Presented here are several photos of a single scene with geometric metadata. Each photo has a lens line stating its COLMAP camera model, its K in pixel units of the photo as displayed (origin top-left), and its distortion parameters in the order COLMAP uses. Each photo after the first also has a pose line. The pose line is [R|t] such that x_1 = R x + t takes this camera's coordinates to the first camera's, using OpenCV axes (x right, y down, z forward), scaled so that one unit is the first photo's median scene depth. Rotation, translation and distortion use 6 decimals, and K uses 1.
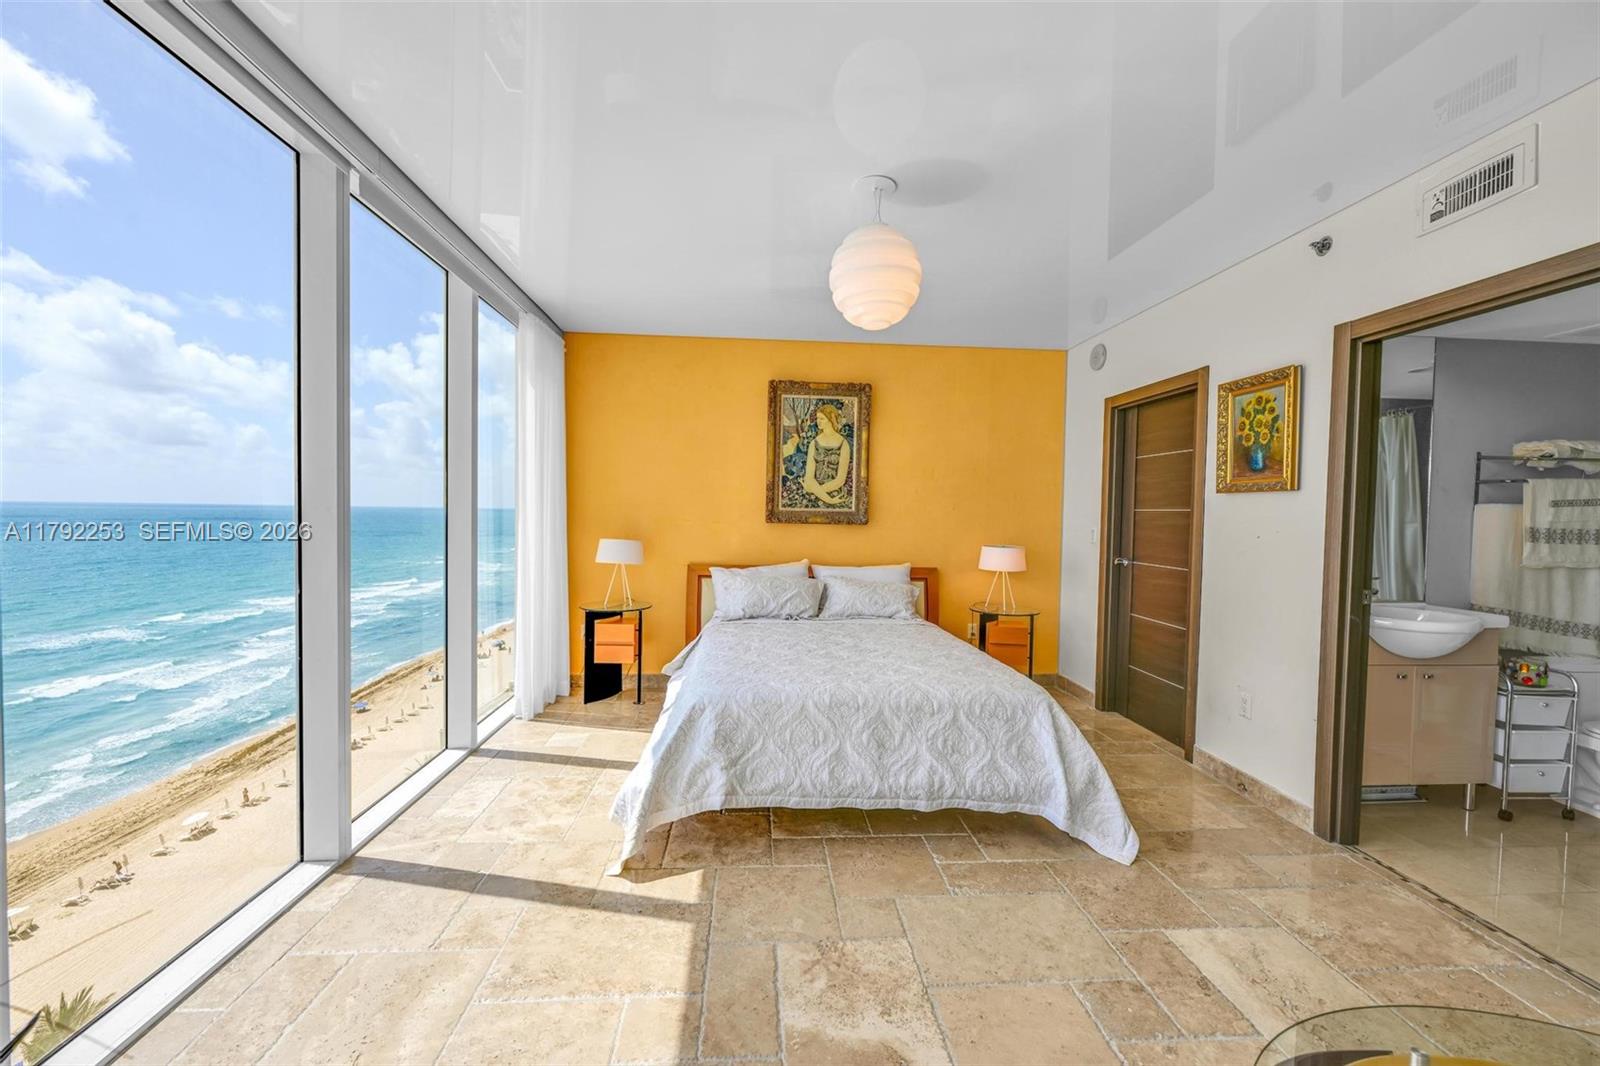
lens RADIAL K [[631.5, 0, 794.8], [0, 631.5, 534.0], [0, 0, 1]] dist [-0.003769, 0.001270]
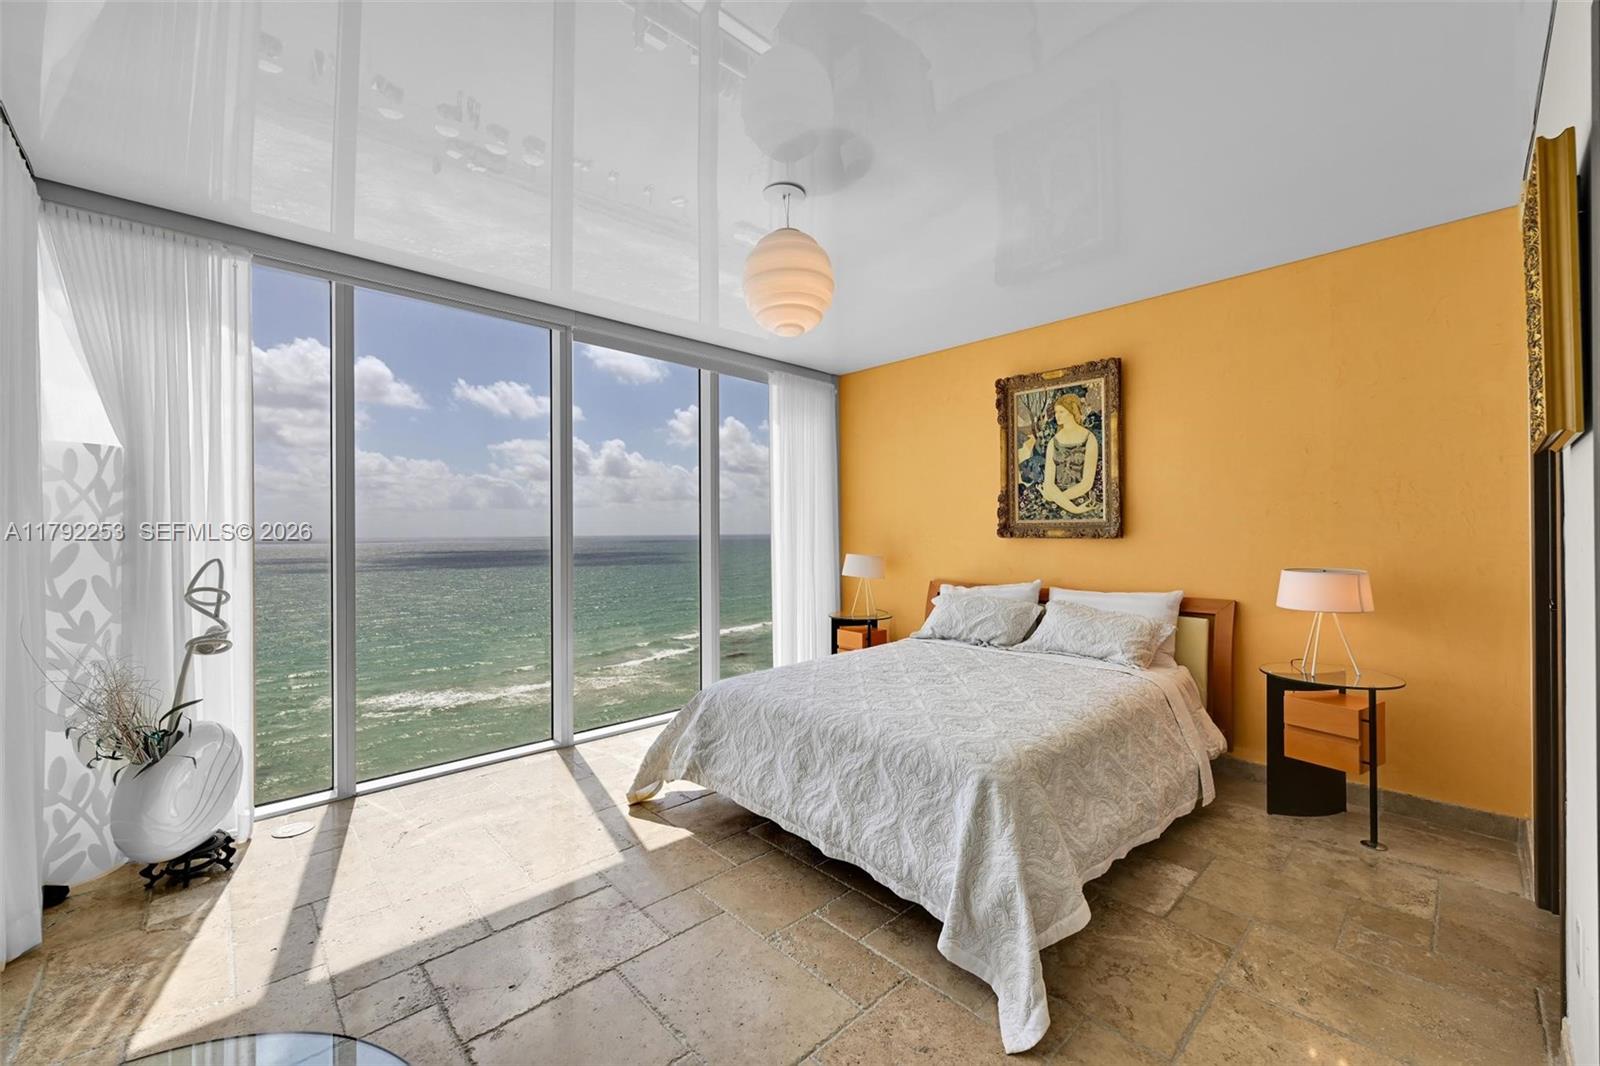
lens RADIAL K [[631.5, 0, 794.2], [0, 631.5, 530.8], [0, 0, 1]] dist [-0.003769, 0.001270]
pose [[0.629290, -0.021900, -0.776862, 0.465504], [-0.010738, 0.999262, -0.036868, 0.008710], [0.777096, 0.031543, 0.628591, 0.207408]]
